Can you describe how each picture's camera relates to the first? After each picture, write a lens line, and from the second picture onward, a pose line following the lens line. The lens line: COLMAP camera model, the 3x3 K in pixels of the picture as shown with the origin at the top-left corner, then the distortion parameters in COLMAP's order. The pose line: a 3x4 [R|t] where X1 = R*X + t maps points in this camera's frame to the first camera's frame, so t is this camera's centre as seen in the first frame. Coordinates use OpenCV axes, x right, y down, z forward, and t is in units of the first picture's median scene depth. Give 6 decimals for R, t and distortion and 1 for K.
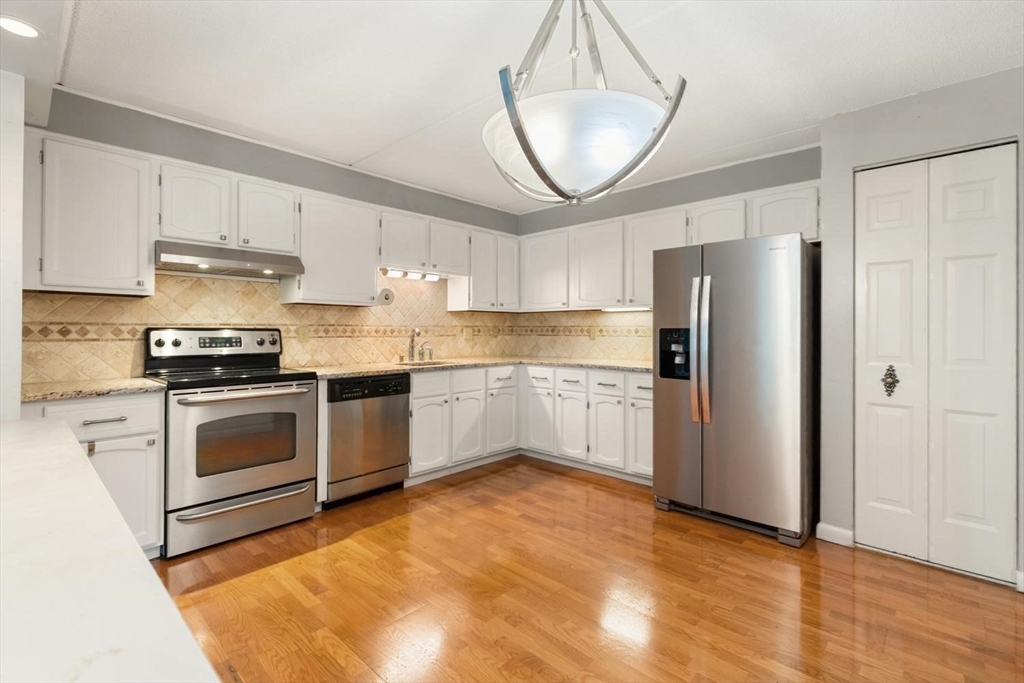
lens RADIAL K [[468.2, 0, 515.0], [0, 468.2, 325.7], [0, 0, 1]] dist [0.013911, -0.004137]
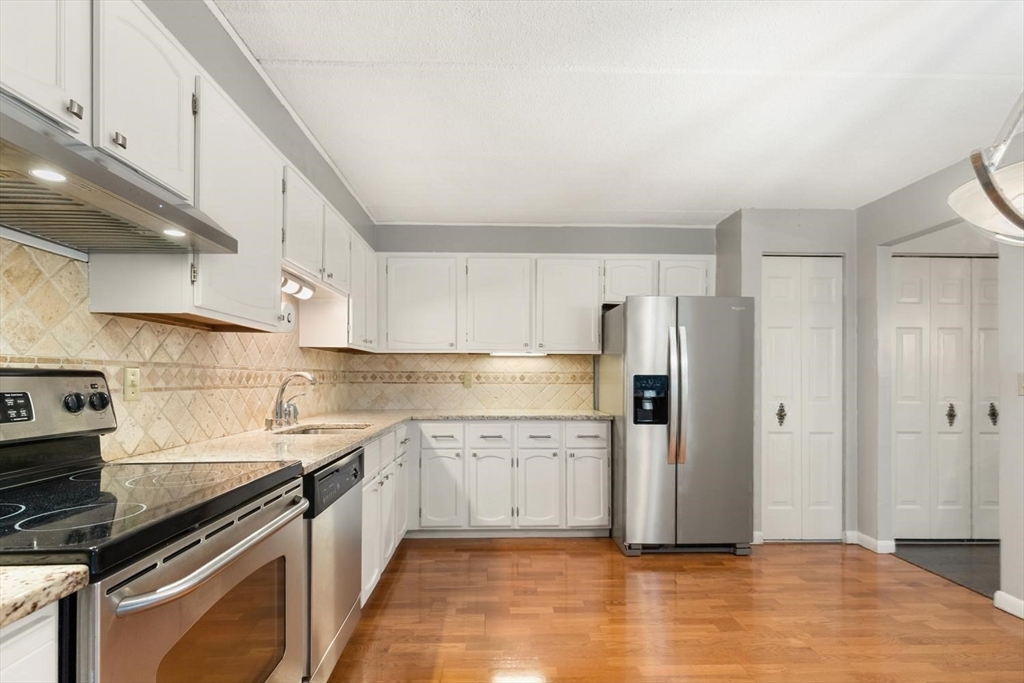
lens RADIAL K [[468.2, 0, 508.9], [0, 468.2, 376.5], [0, 0, 1]] dist [0.013911, -0.004137]
pose [[0.710490, 0.003016, 0.703701, -0.519243], [-0.008447, 0.999955, 0.004242, 0.006003], [-0.703657, -0.008959, 0.710484, 0.428002]]
